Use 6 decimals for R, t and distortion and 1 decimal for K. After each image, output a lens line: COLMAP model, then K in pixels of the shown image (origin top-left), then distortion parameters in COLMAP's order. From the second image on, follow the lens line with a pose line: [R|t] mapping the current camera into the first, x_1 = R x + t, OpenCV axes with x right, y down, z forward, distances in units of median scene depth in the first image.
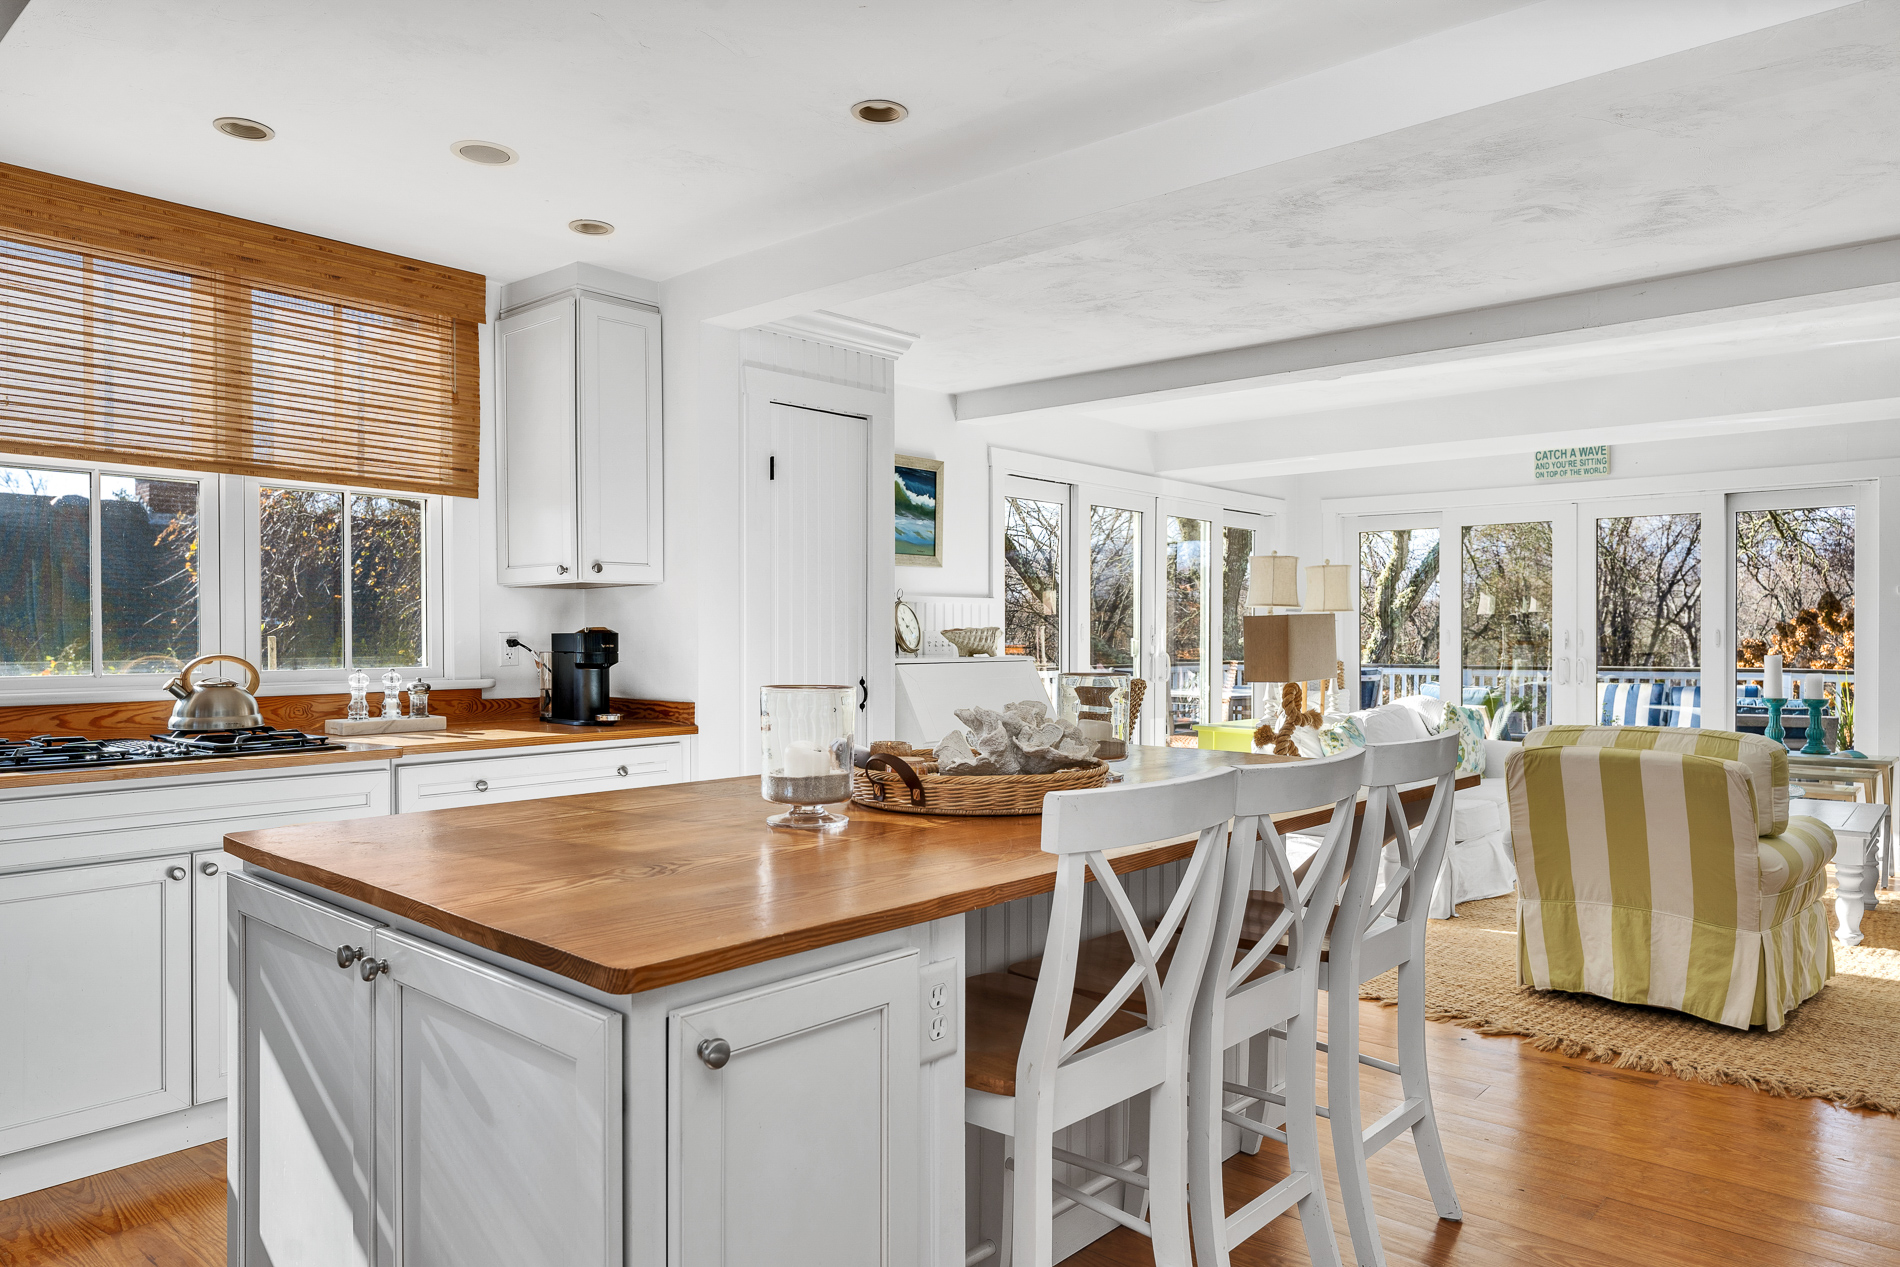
lens RADIAL K [[1224.9, 0, 946.0], [0, 1224.9, 639.9], [0, 0, 1]] dist [-0.000074, 0.000567]
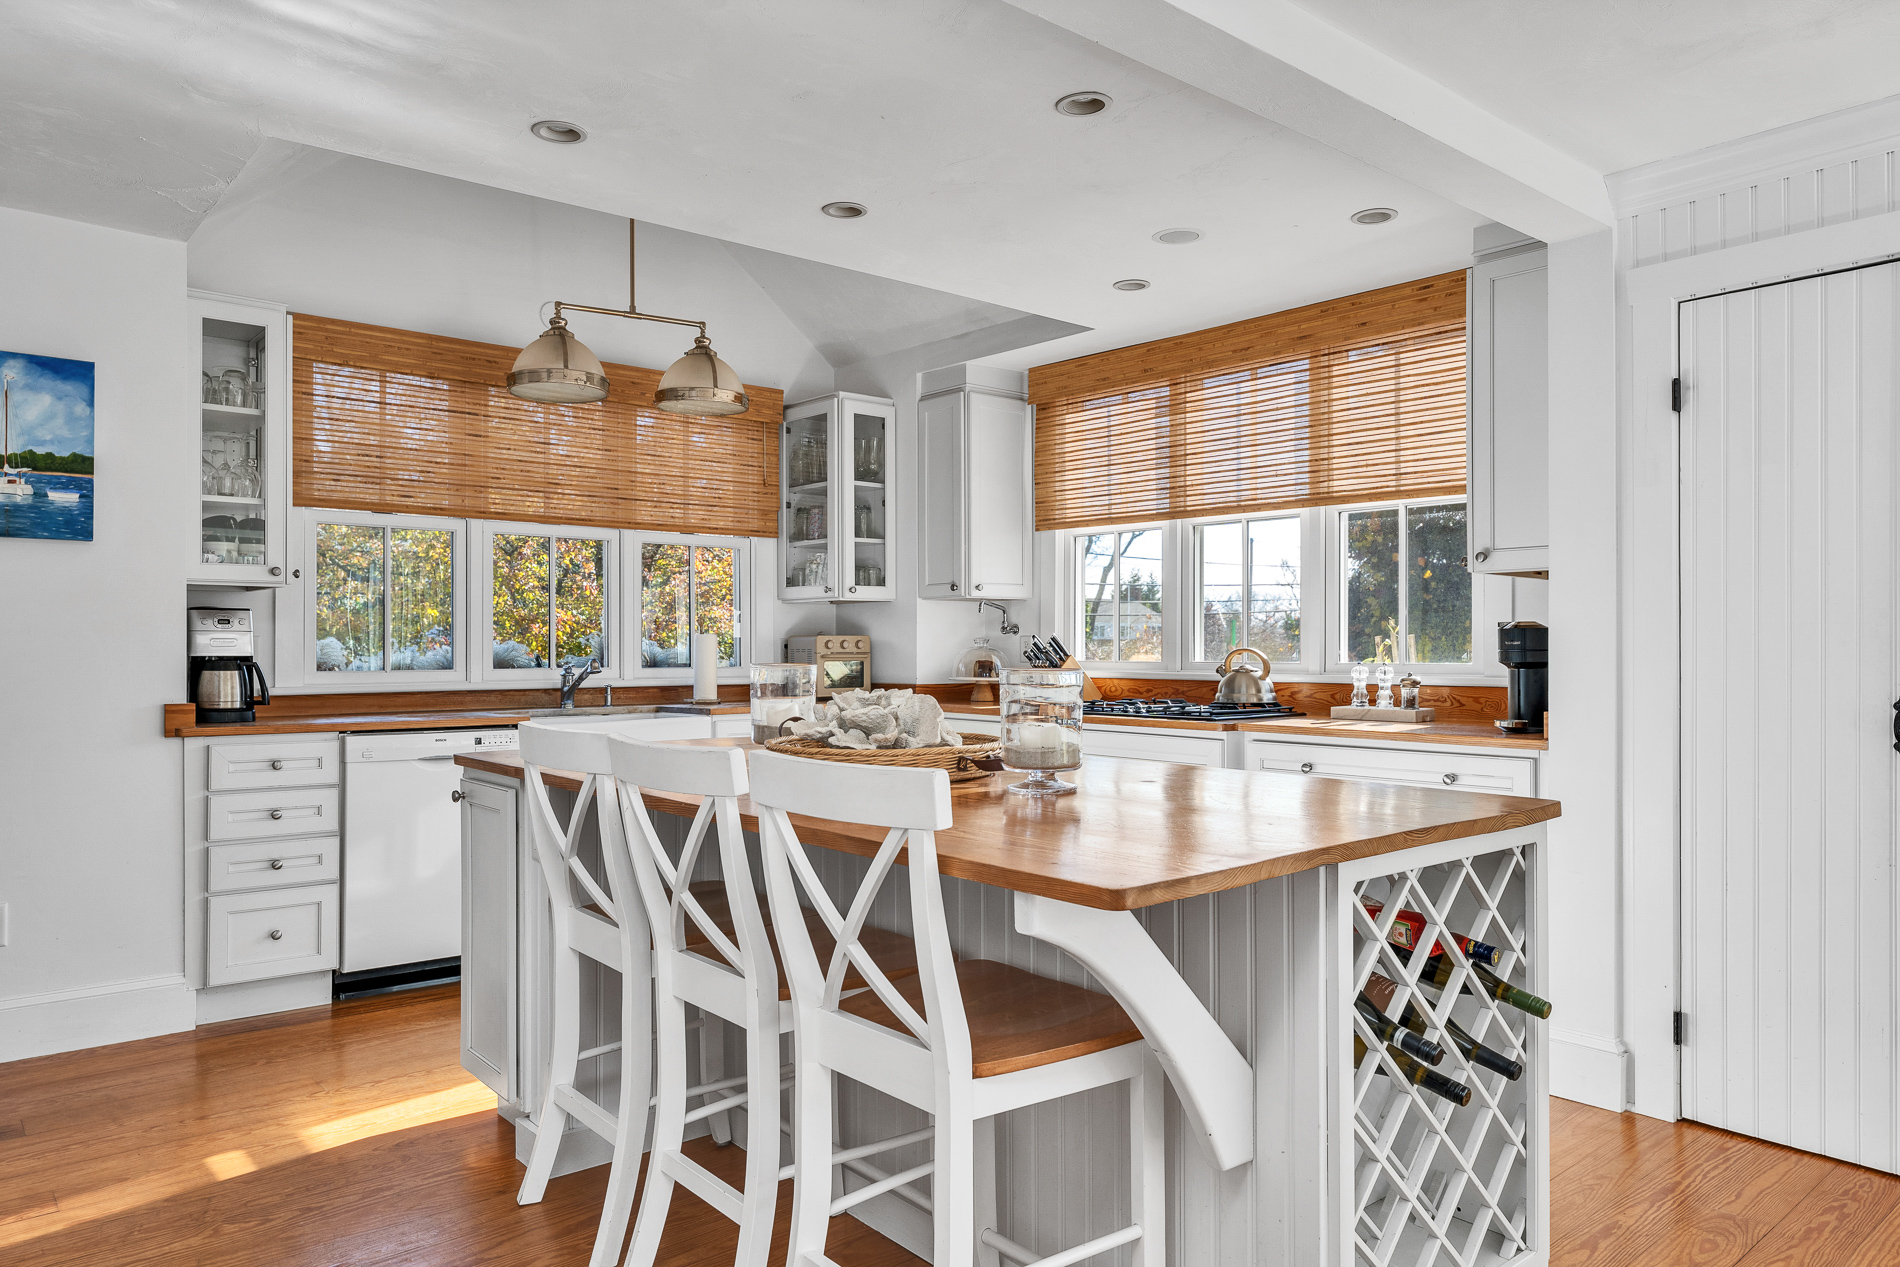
lens RADIAL K [[1256.7, 0, 943.1], [0, 1256.7, 640.6], [0, 0, 1]] dist [0.000944, -0.003283]
pose [[-0.140895, -0.002745, -0.990021, 0.735908], [-0.004647, 0.999987, -0.002111, 0.007403], [0.990014, 0.004303, -0.140906, 0.780325]]
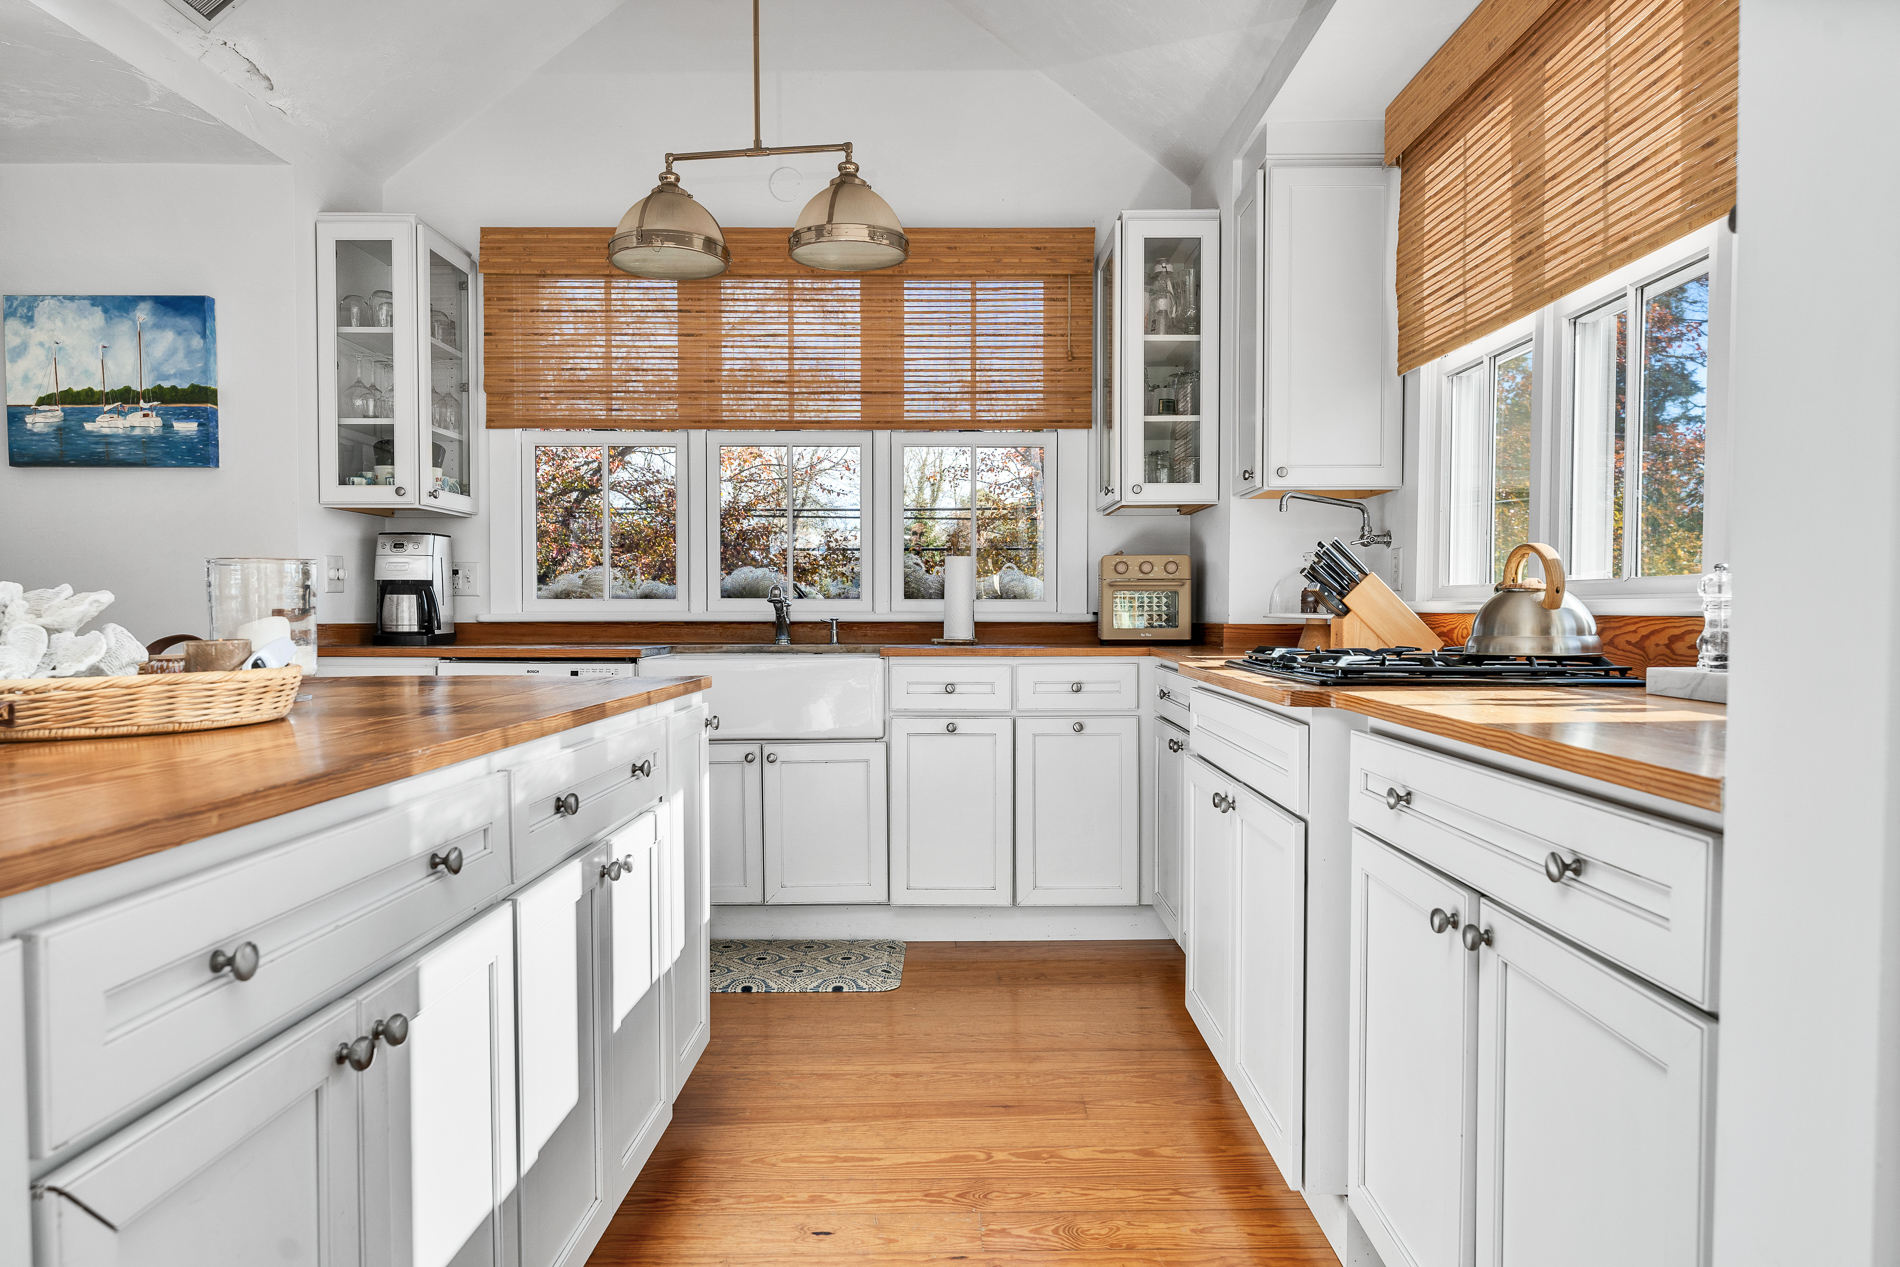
lens RADIAL K [[1263.6, 0, 945.3], [0, 1263.6, 641.6], [0, 0, 1]] dist [-0.001978, 0.000665]
pose [[-0.756236, 0.019675, -0.654003, 0.075350], [-0.002966, 0.999434, 0.033497, 0.038250], [0.654292, 0.027272, -0.755750, 1.175320]]
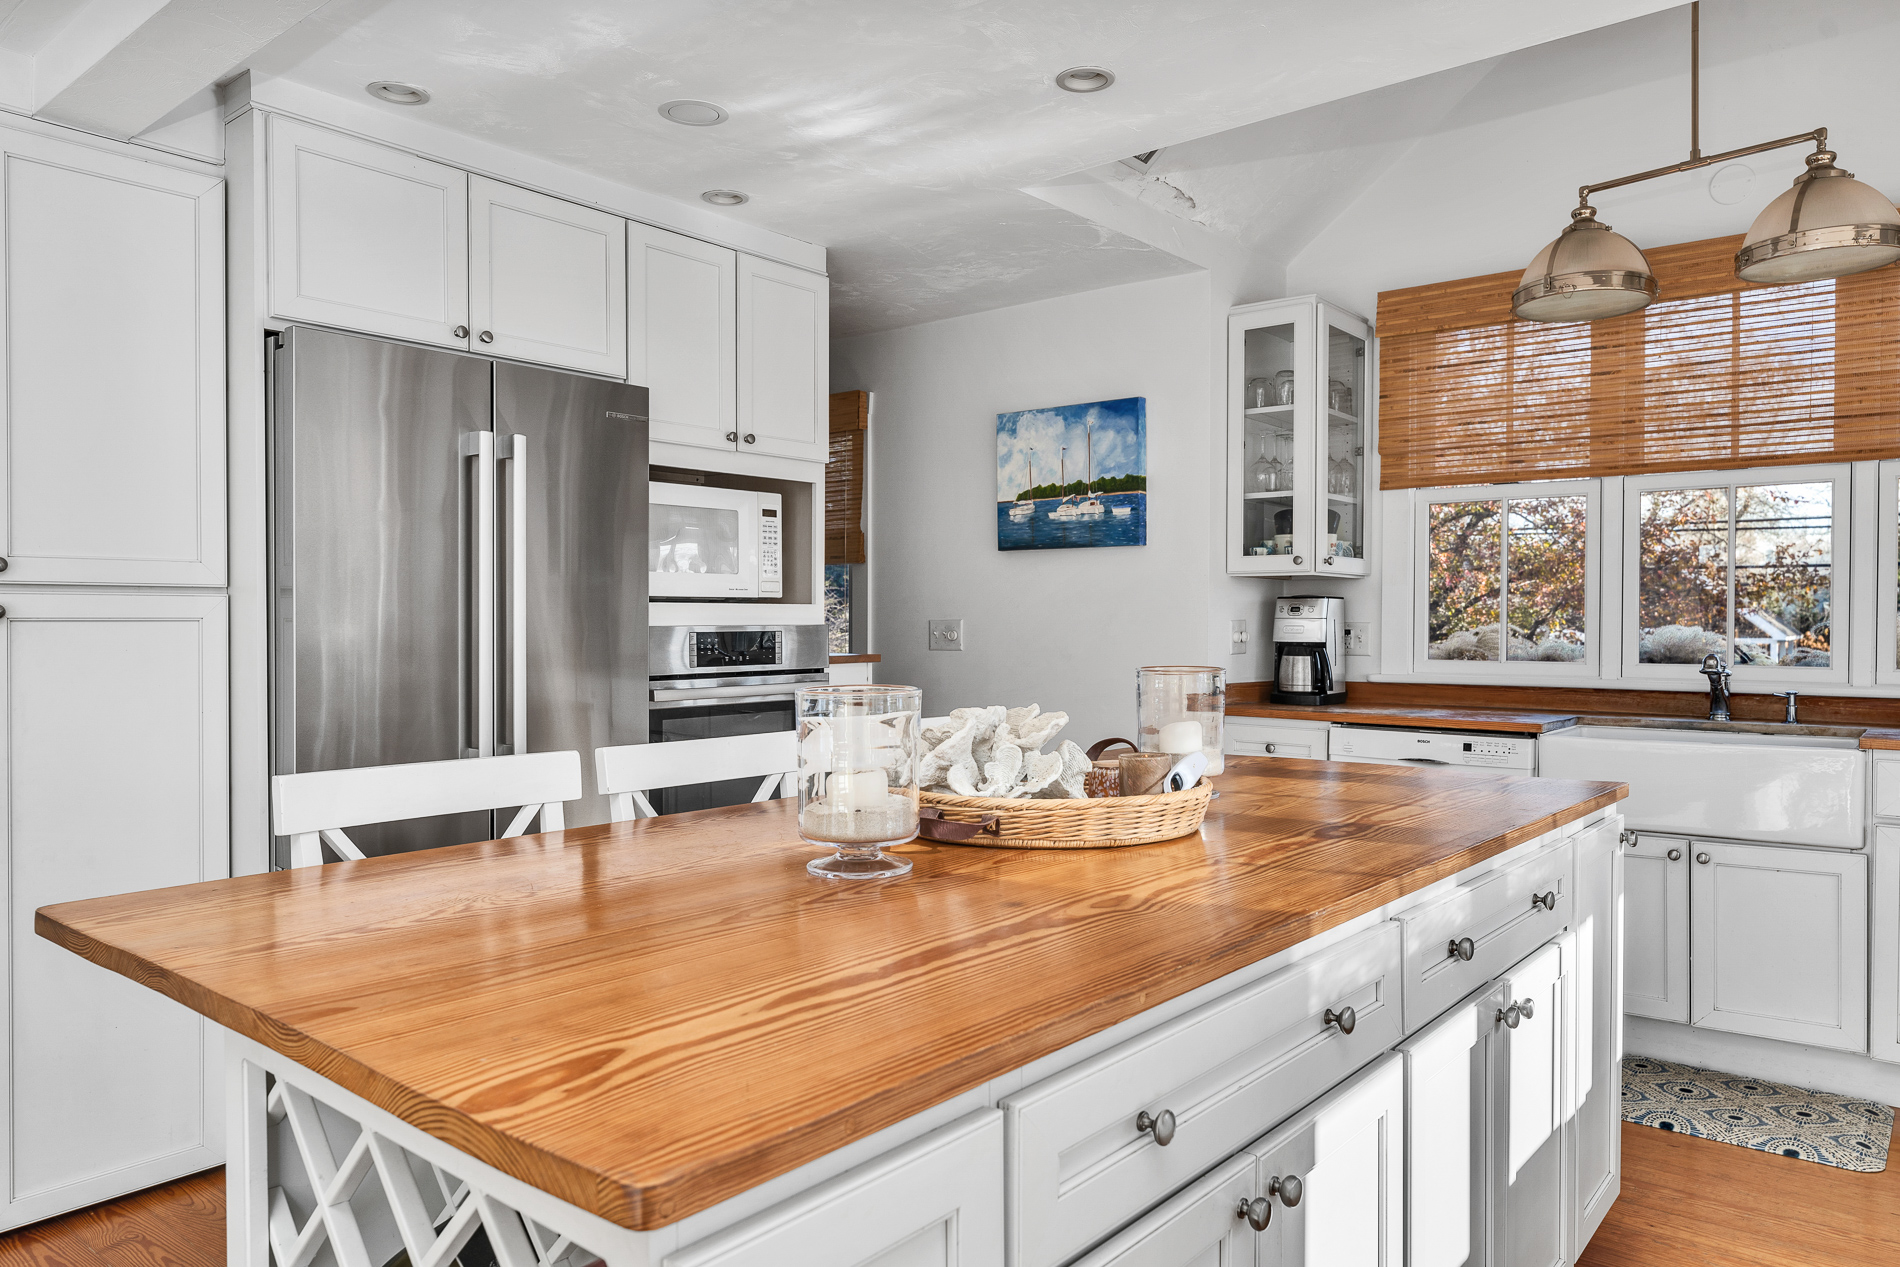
lens RADIAL K [[1256.7, 0, 943.1], [0, 1256.7, 640.6], [0, 0, 1]] dist [0.000944, -0.003283]
pose [[-0.999413, 0.000116, -0.034267, 0.076084], [-0.000612, 0.999775, 0.021210, -0.004655], [0.034262, 0.021219, -0.999188, 1.169557]]
